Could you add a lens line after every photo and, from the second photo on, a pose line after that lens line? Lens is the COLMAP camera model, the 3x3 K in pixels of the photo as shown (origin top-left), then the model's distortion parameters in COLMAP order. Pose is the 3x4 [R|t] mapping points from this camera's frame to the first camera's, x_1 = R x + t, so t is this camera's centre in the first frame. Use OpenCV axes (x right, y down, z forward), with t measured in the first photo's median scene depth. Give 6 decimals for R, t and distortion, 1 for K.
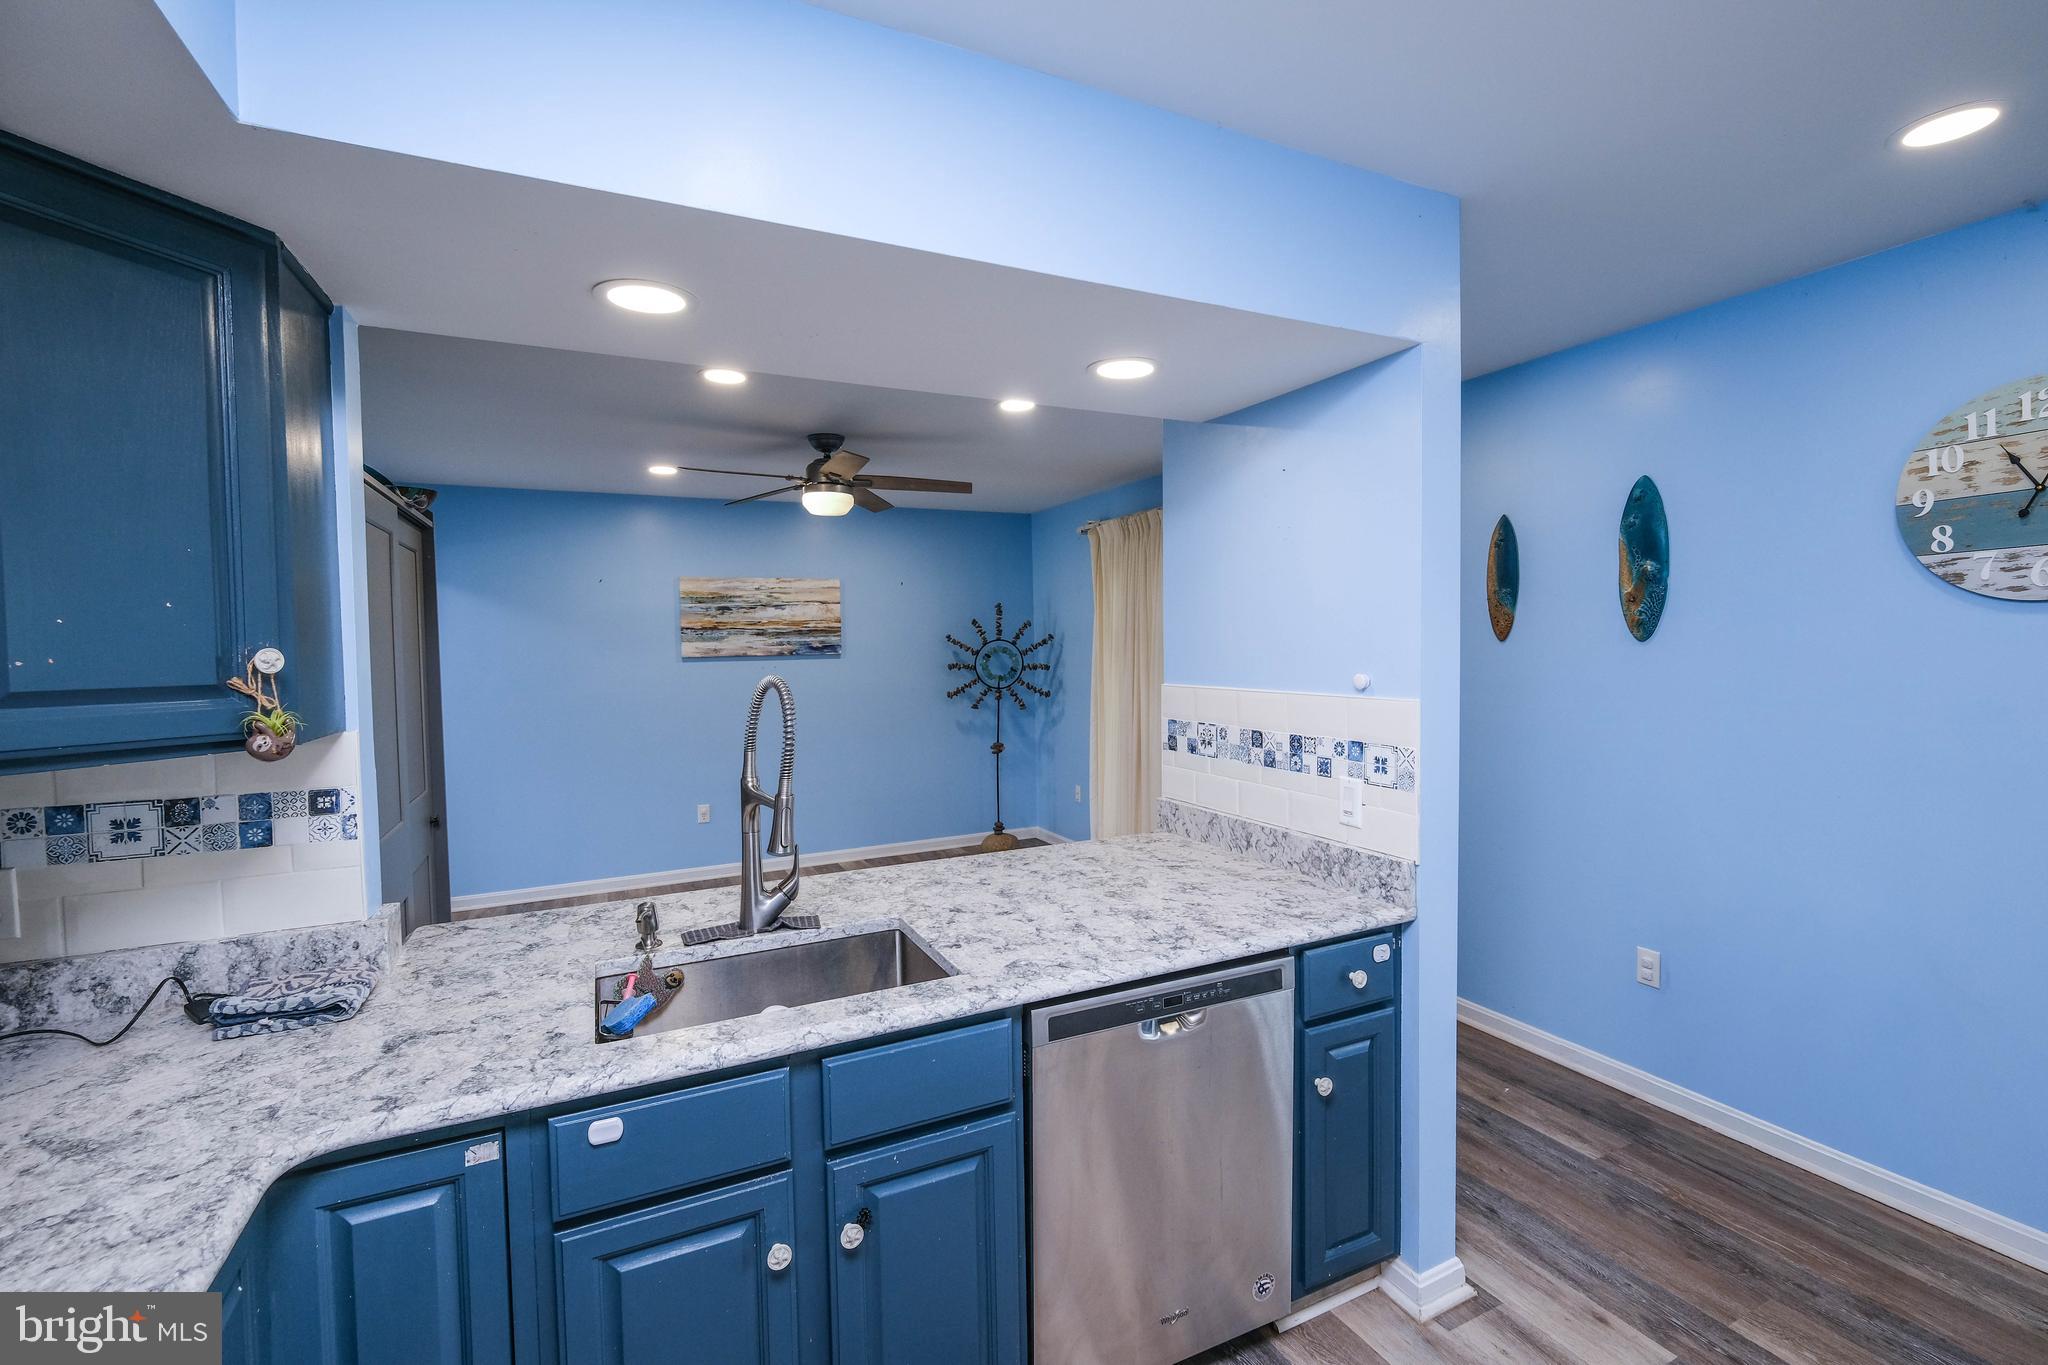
lens RADIAL K [[908.6, 0, 1055.7], [0, 908.6, 654.6], [0, 0, 1]] dist [-0.011937, 0.001337]
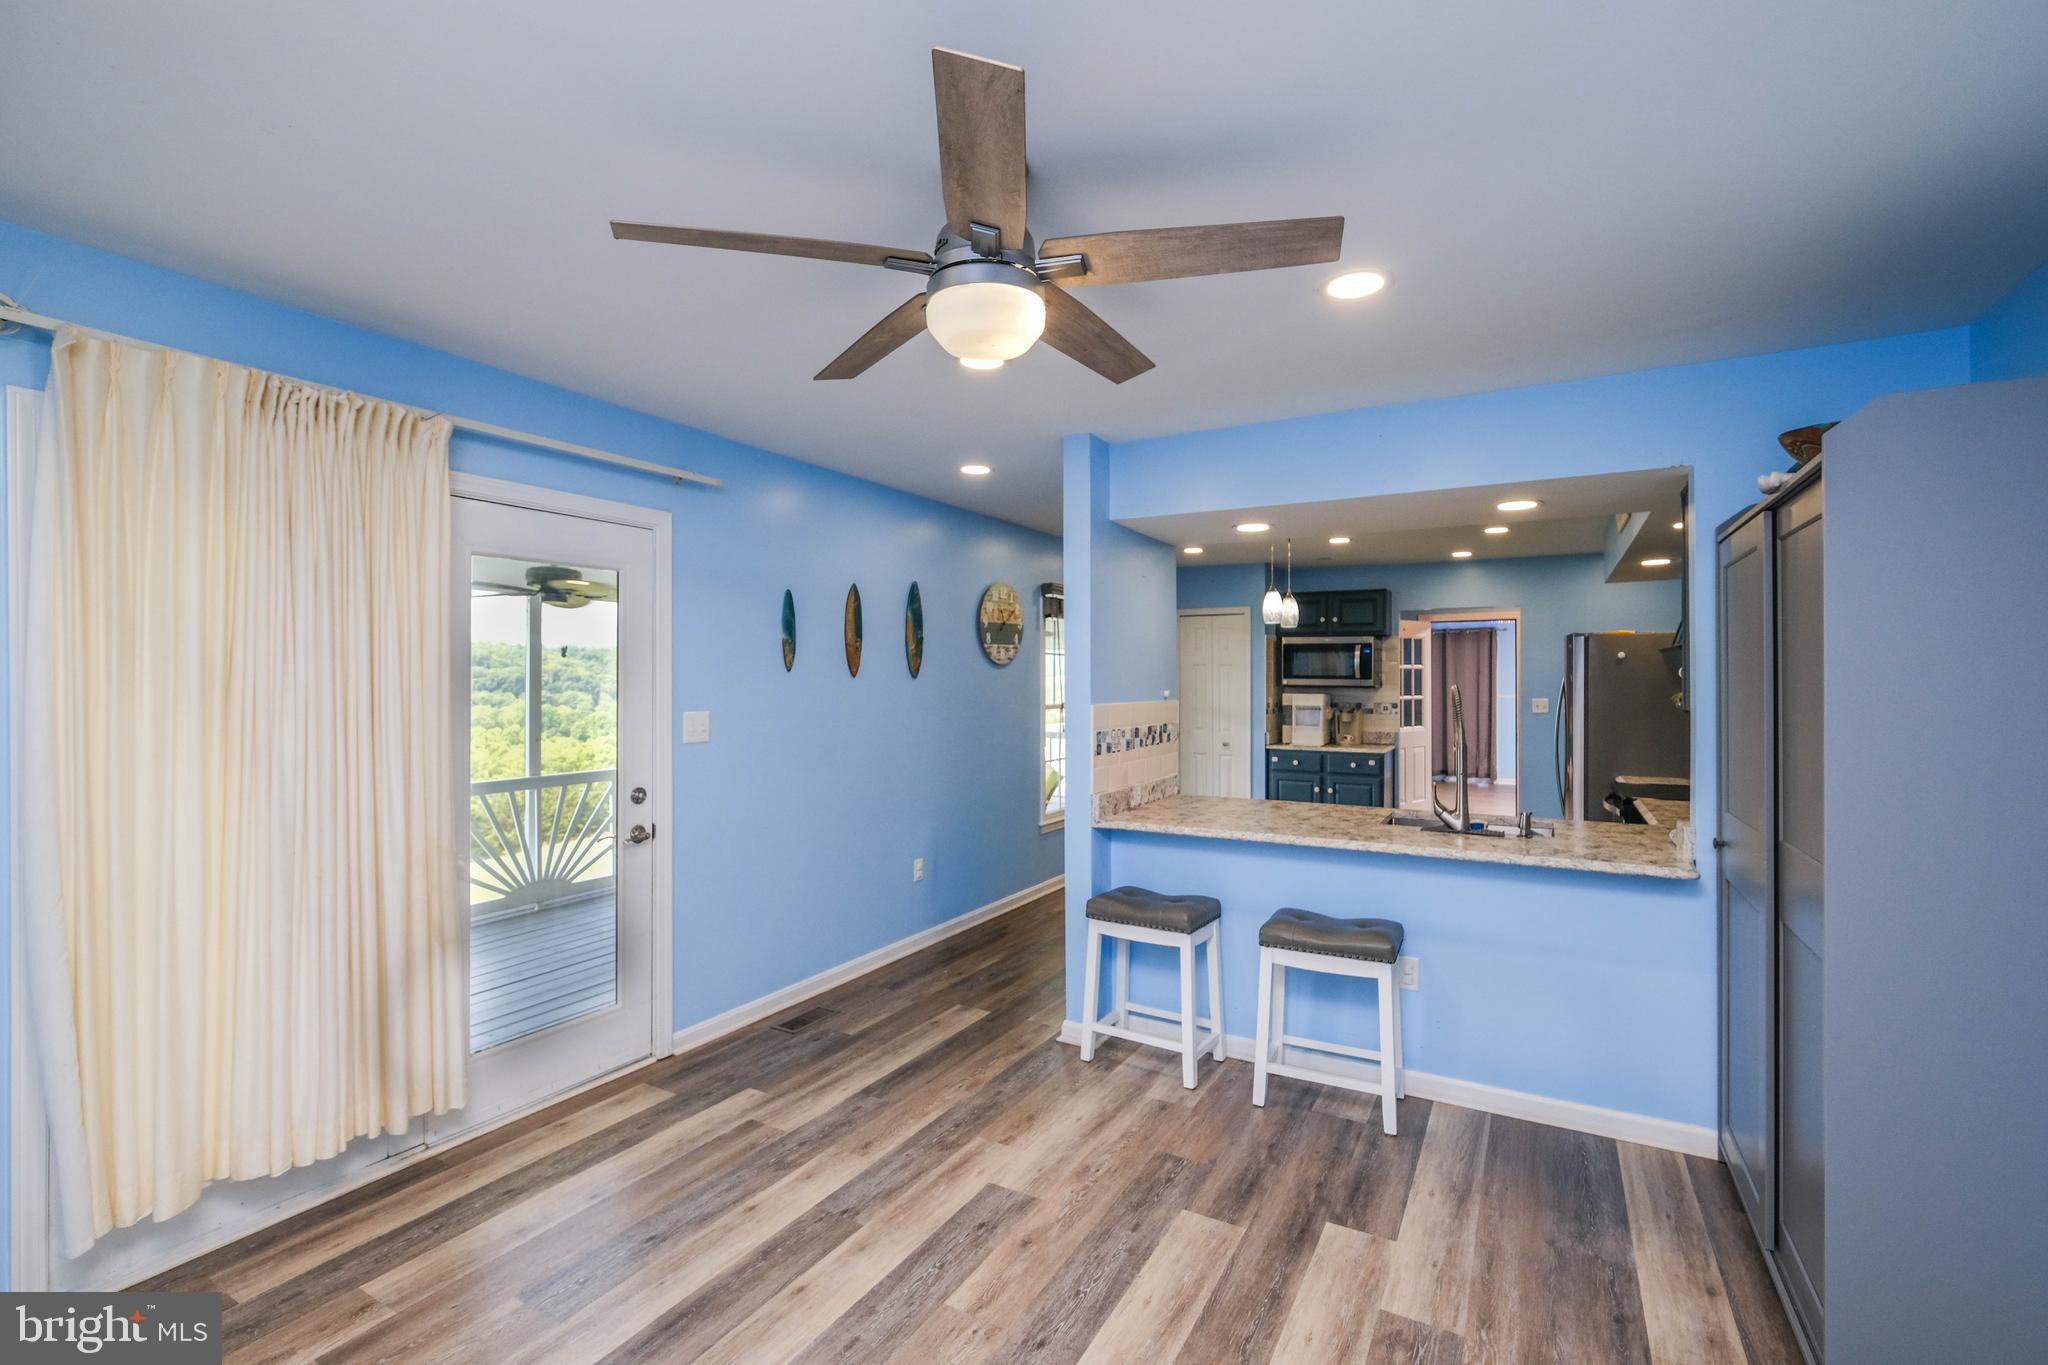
lens RADIAL K [[908.6, 0, 1015.9], [0, 908.6, 678.4], [0, 0, 1]] dist [-0.011937, 0.001337]
pose [[-0.546765, 0.019027, 0.837070, -0.436003], [0.021895, 0.999725, -0.008423, 0.001444], [-0.836999, 0.013723, -0.547032, 0.879481]]
